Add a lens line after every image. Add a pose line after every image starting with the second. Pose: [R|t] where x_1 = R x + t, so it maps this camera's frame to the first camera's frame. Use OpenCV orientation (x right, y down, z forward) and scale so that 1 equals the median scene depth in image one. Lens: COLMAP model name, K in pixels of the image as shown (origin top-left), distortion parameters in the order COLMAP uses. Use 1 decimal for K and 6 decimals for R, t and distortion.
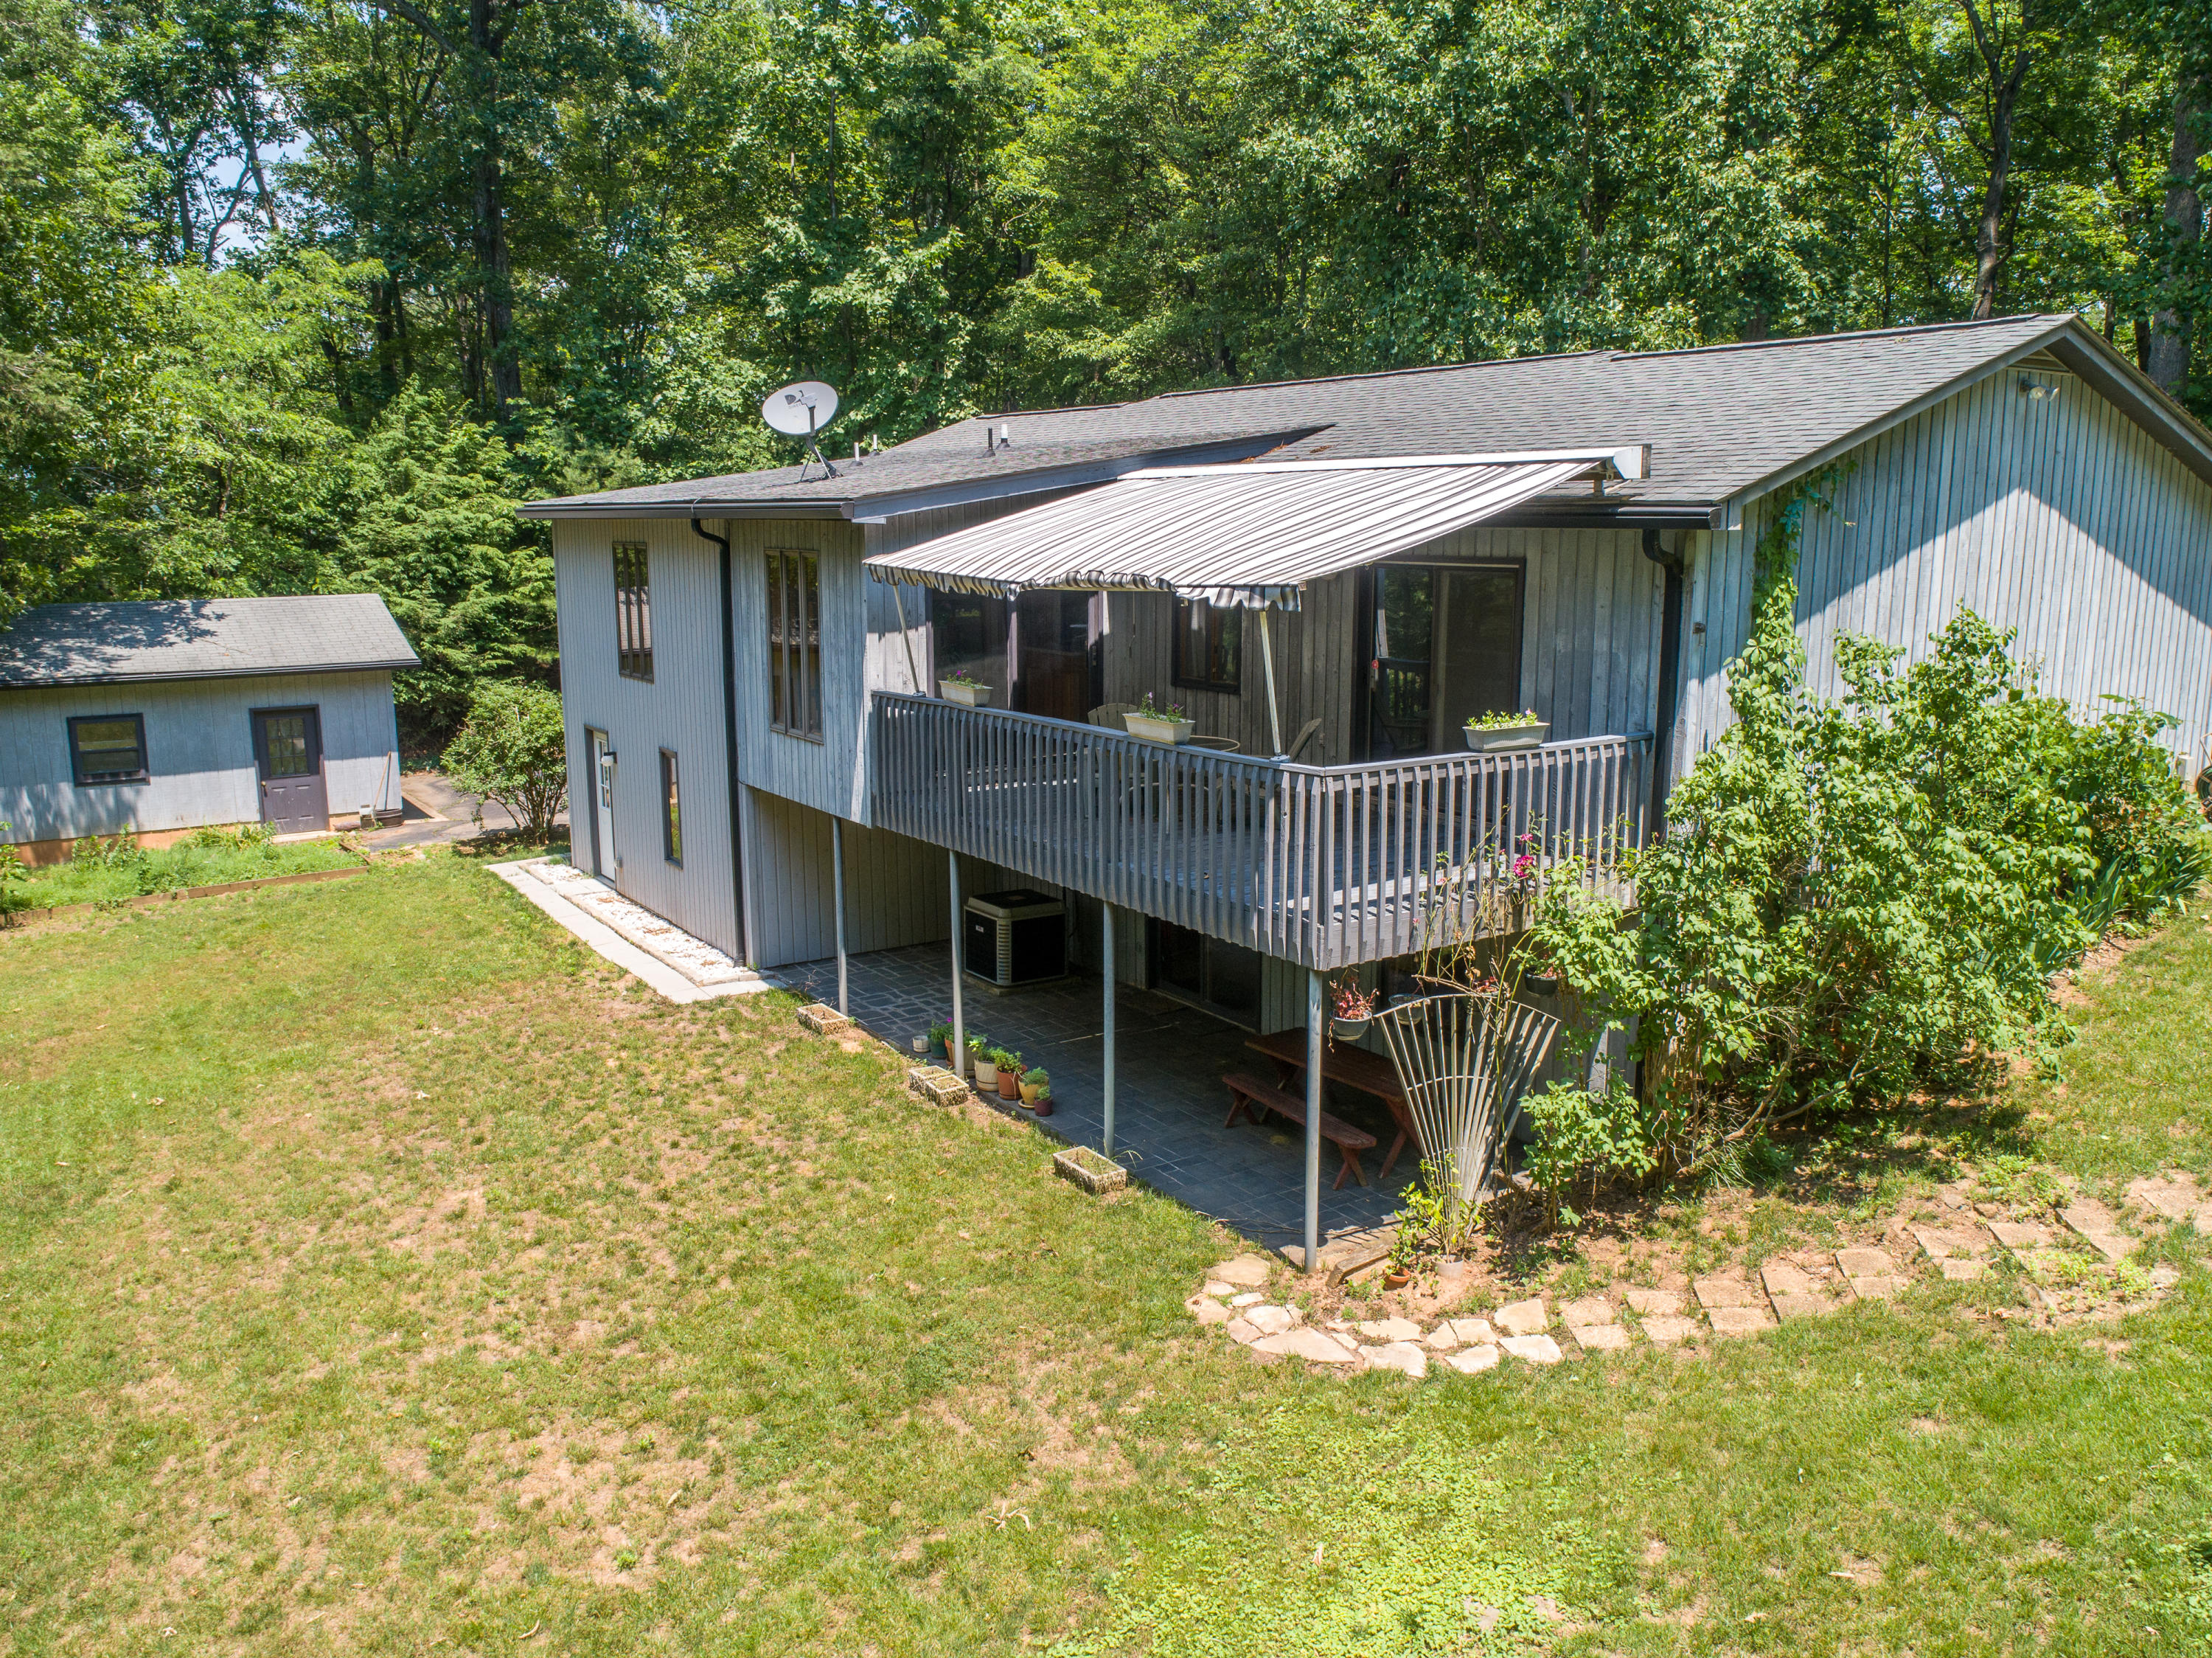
lens RADIAL K [[1667.2, 0, 1106.0], [0, 1667.2, 829.0], [0, 0, 1]] dist [-0.008783, -0.003768]
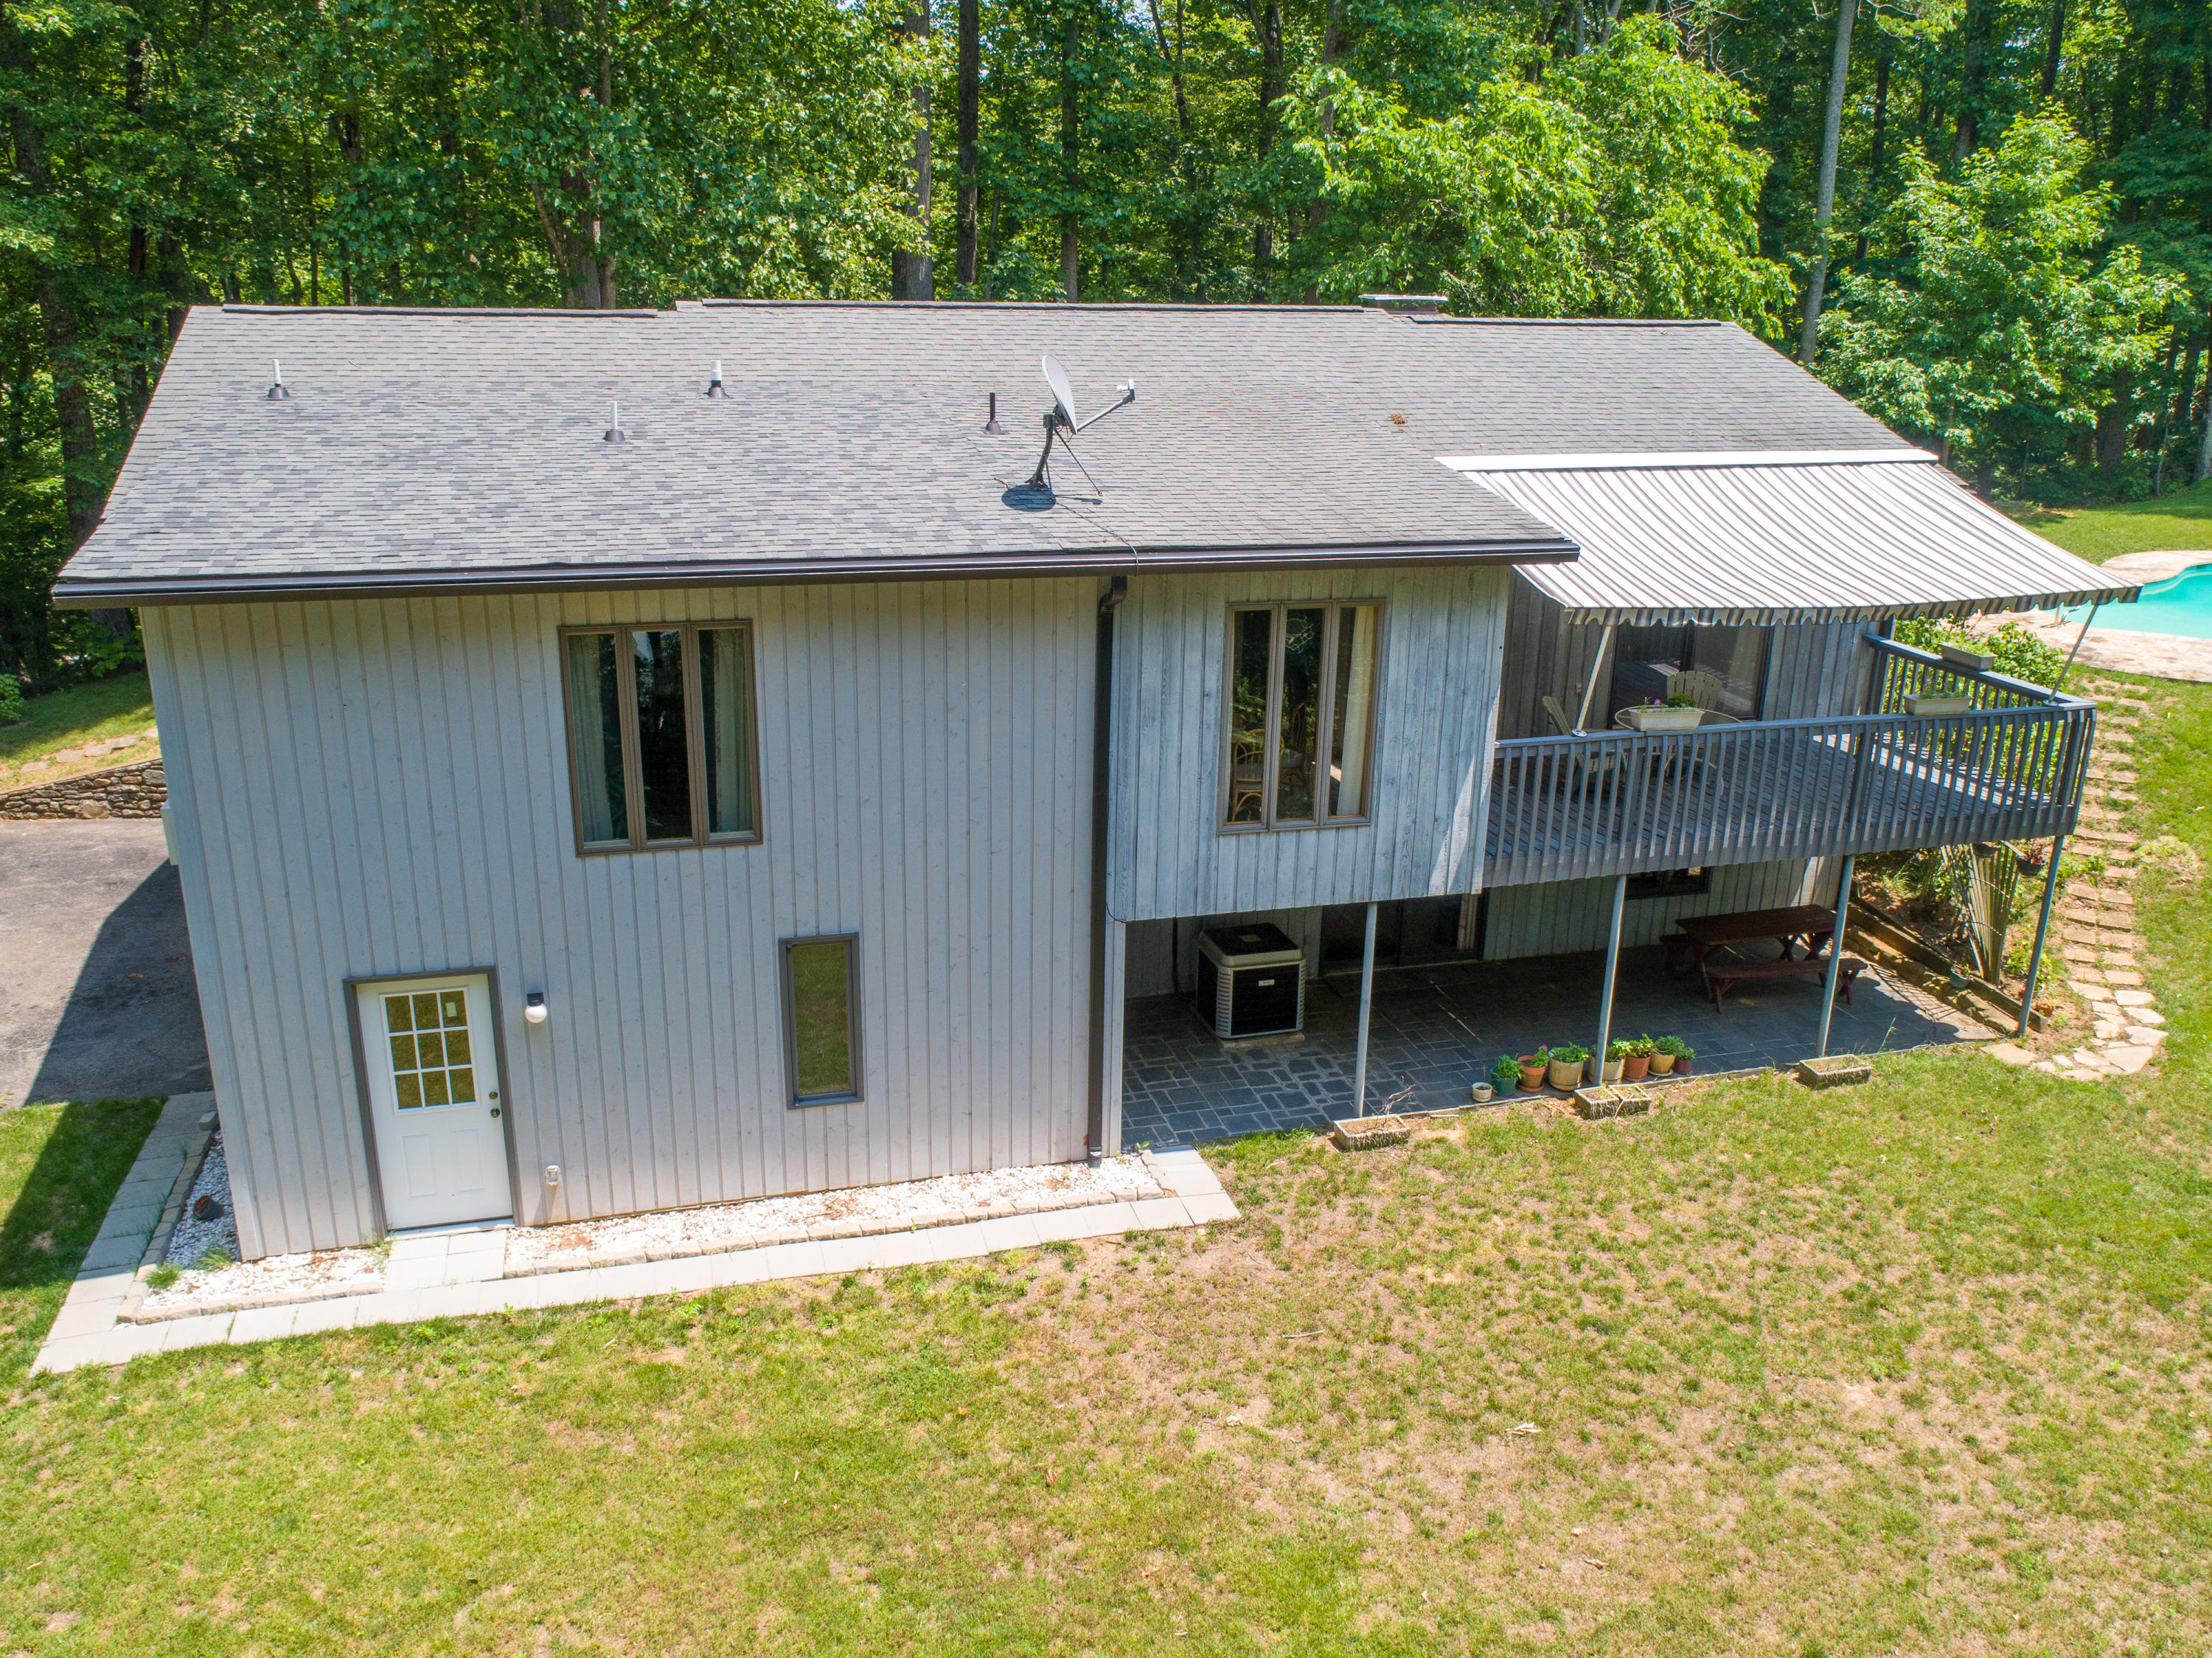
lens RADIAL K [[1667.2, 0, 1106.0], [0, 1667.2, 829.0], [0, 0, 1]] dist [-0.008783, -0.003768]
pose [[0.324300, -0.277830, 0.904234, -1.057248], [0.167636, 0.957646, 0.234119, -0.291179], [-0.930982, 0.075657, 0.357139, 0.895532]]
